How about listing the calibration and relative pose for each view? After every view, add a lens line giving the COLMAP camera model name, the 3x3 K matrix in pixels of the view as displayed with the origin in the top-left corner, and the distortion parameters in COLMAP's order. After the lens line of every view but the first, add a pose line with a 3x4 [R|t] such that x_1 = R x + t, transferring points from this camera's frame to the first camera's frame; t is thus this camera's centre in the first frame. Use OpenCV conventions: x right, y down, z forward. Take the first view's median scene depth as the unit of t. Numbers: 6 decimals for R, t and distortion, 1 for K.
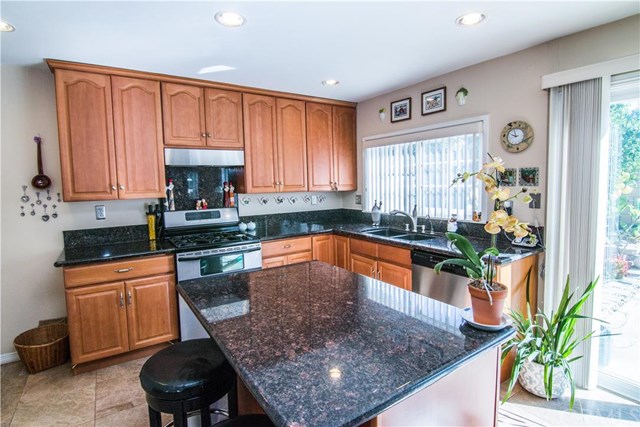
lens RADIAL K [[323.5, 0, 319.9], [0, 323.5, 205.0], [0, 0, 1]] dist [-0.003002, -0.000918]
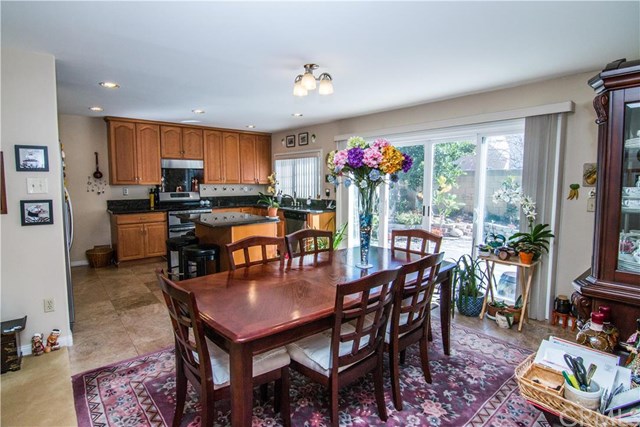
lens RADIAL K [[323.5, 0, 319.9], [0, 323.5, 205.0], [0, 0, 1]] dist [-0.003002, -0.000918]
pose [[0.993137, 0.014438, 0.116066, 0.230569], [-0.014848, 0.999886, 0.002668, 0.075895], [-0.116015, -0.004373, 0.993238, -0.978685]]
